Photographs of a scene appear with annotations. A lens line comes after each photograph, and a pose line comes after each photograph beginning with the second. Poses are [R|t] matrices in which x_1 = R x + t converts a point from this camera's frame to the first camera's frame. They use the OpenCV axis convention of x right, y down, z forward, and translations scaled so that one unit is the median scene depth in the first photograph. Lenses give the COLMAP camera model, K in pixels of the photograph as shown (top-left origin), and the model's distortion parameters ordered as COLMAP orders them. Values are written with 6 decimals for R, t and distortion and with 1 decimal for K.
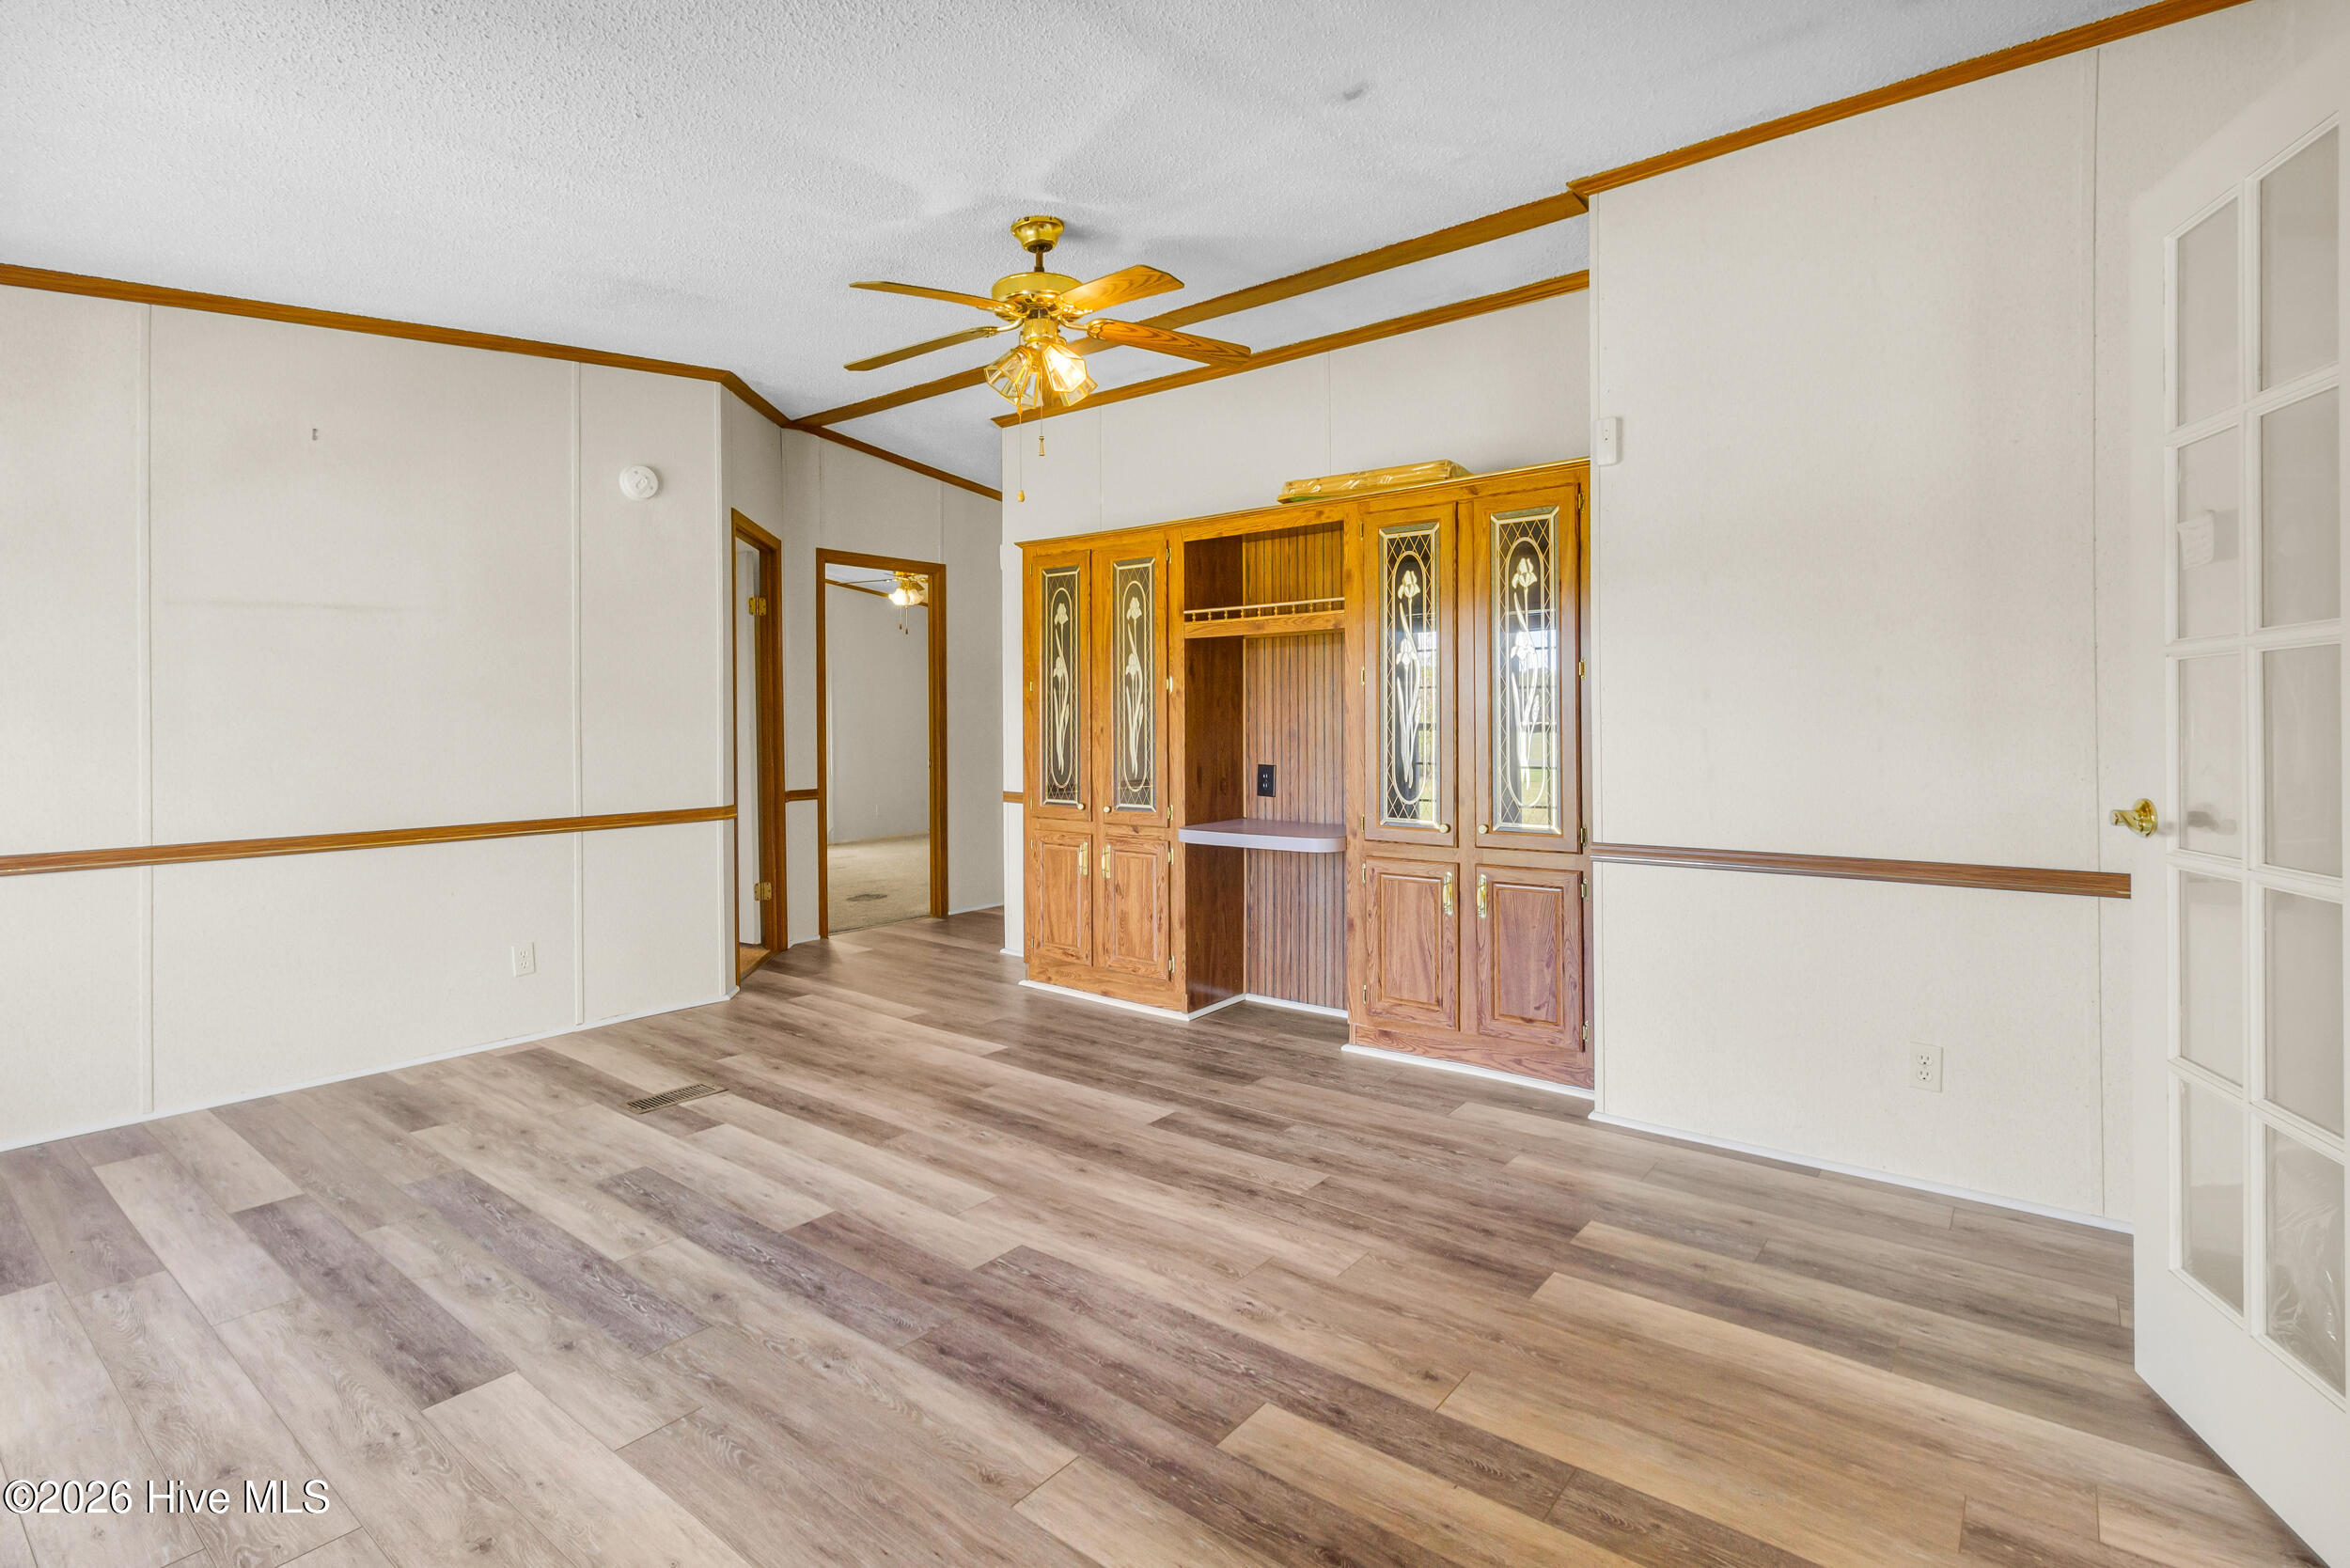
lens RADIAL K [[1115.8, 0, 1165.7], [0, 1115.8, 729.8], [0, 0, 1]] dist [0.002392, -0.000184]
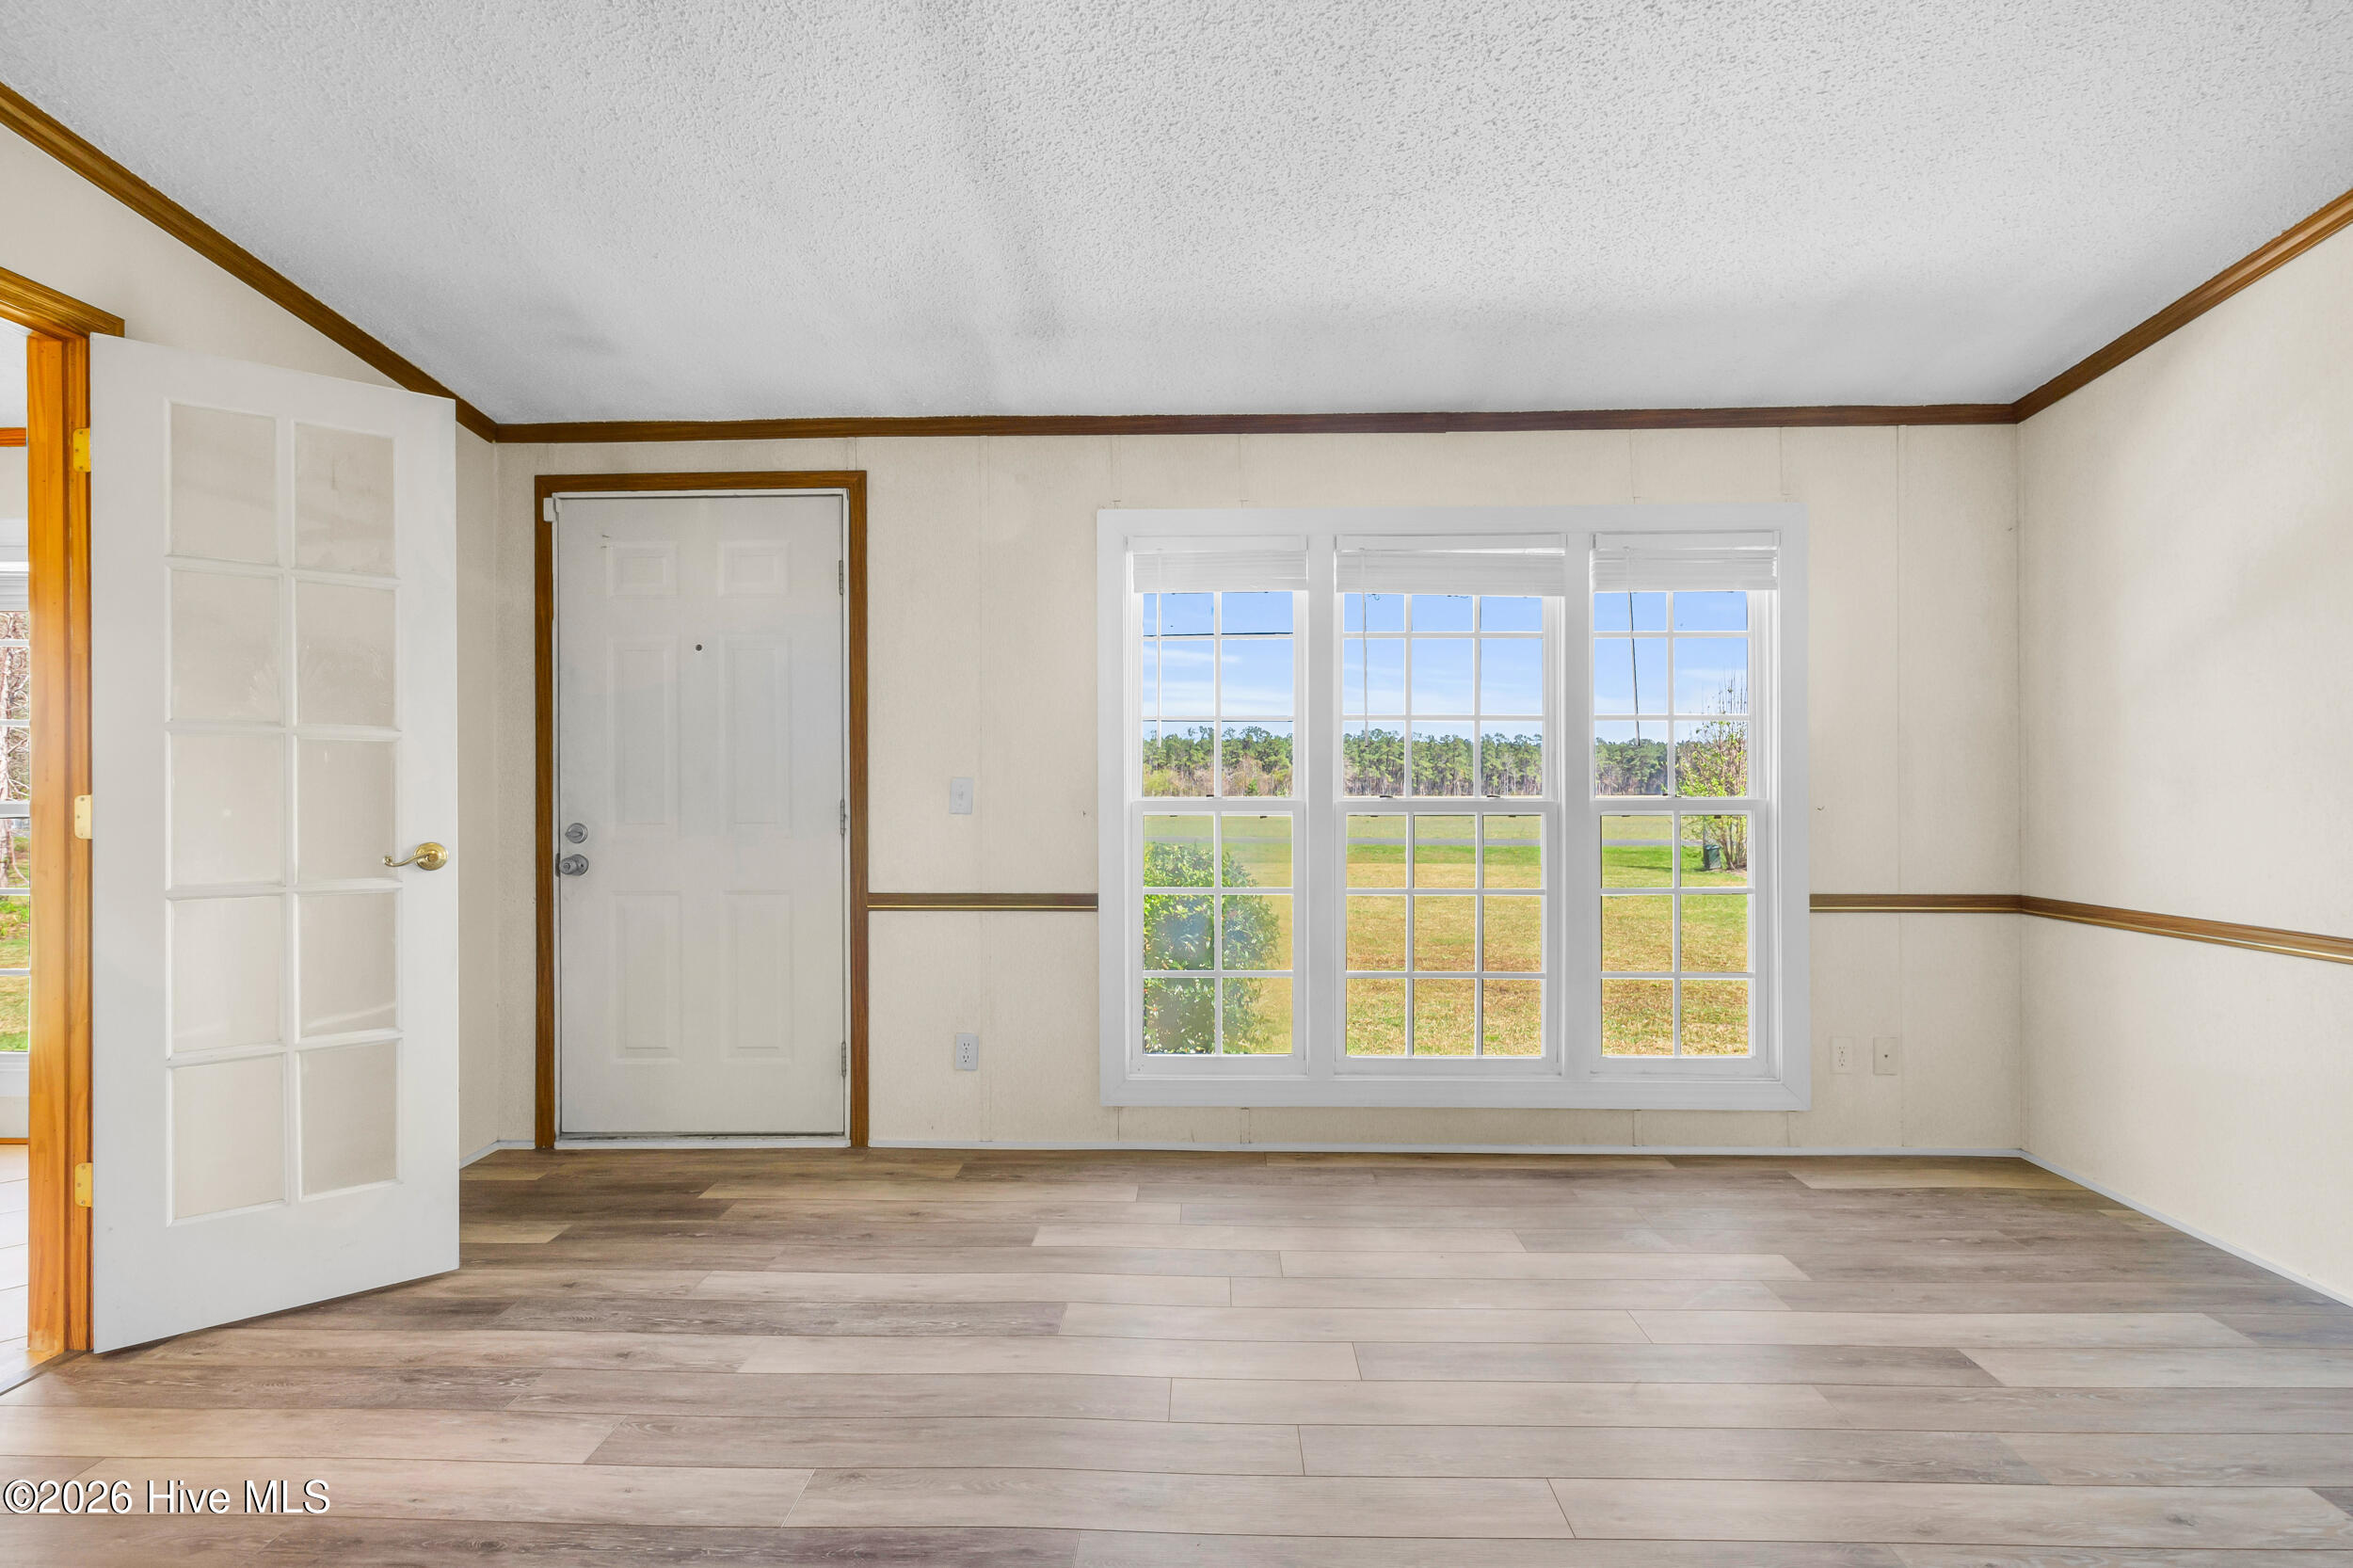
lens RADIAL K [[1117.5, 0, 1177.5], [0, 1117.5, 790.5], [0, 0, 1]] dist [0.002835, -0.000088]
pose [[-0.803214, 0.004188, -0.595676, 0.124629], [0.002699, 0.999991, 0.003392, 0.000361], [0.595685, 0.001116, -0.803217, 1.098249]]
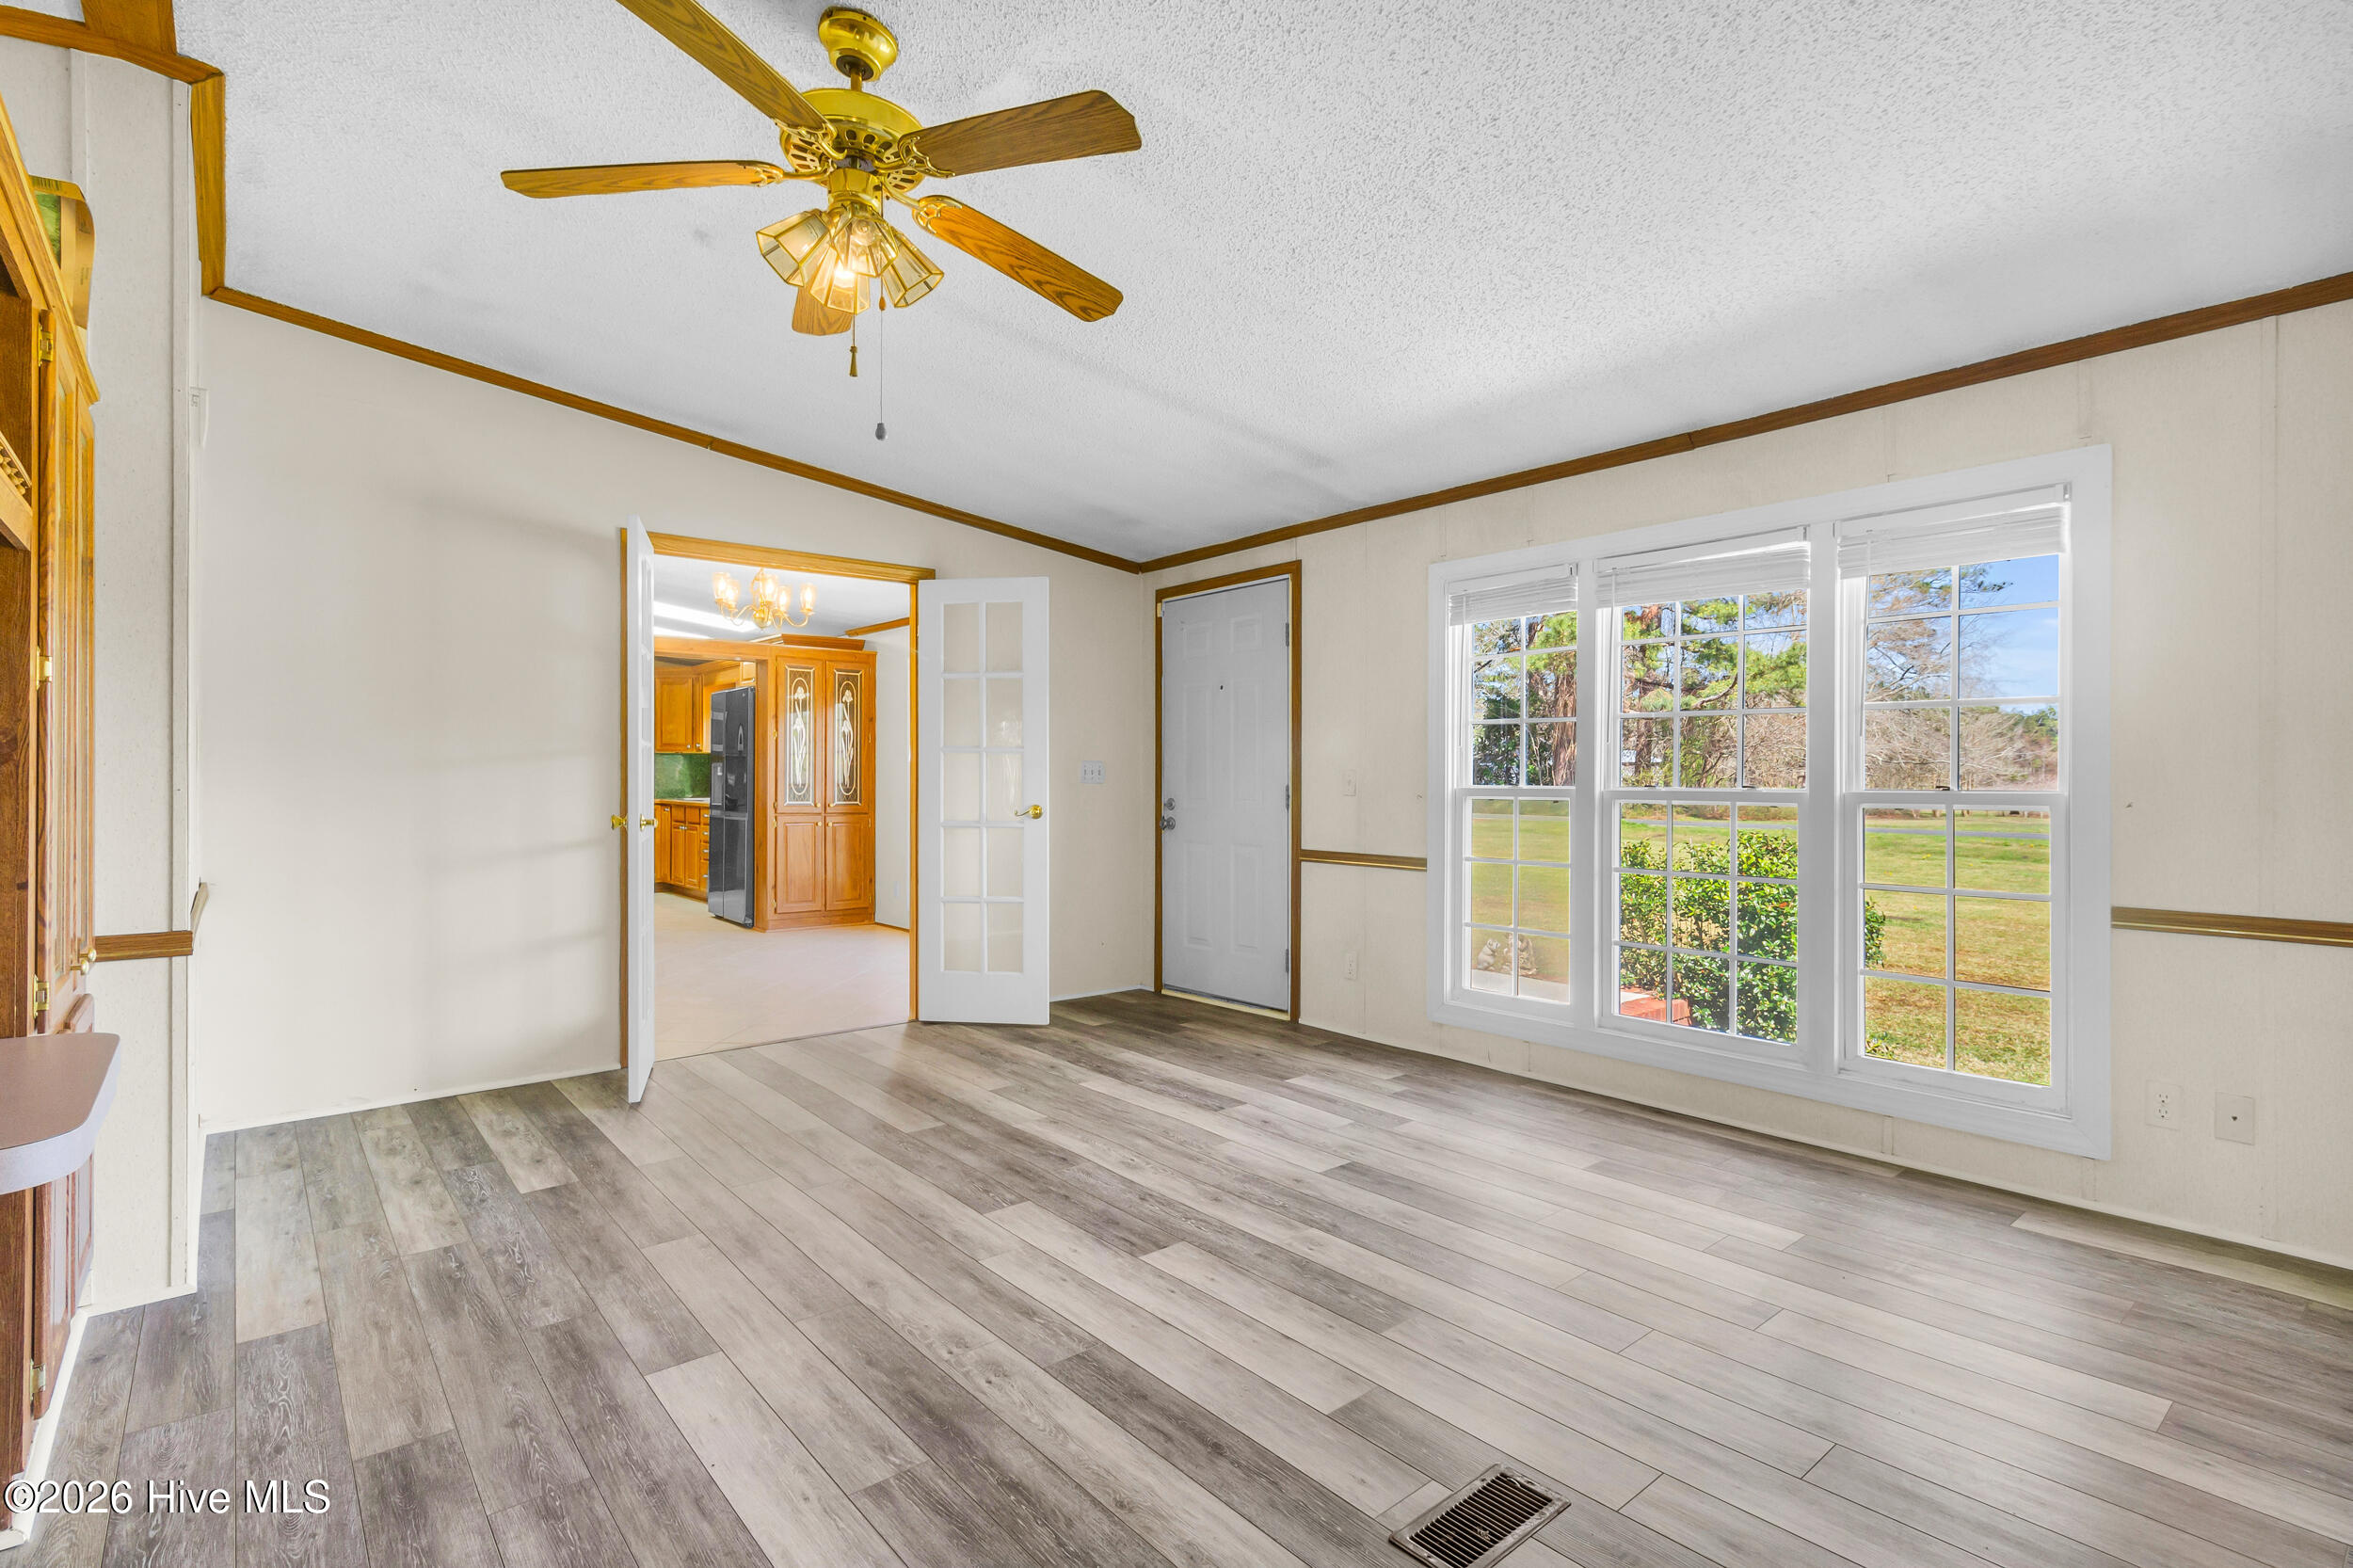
lens RADIAL K [[1103.7, 0, 1172.8], [0, 1103.7, 774.3], [0, 0, 1]] dist [0.001684, 0.000298]
pose [[-0.978989, 0.003614, 0.203879, -0.439785], [0.003754, 0.999993, 0.000302, -0.004743], [-0.203876, 0.001061, -0.978996, 1.632229]]
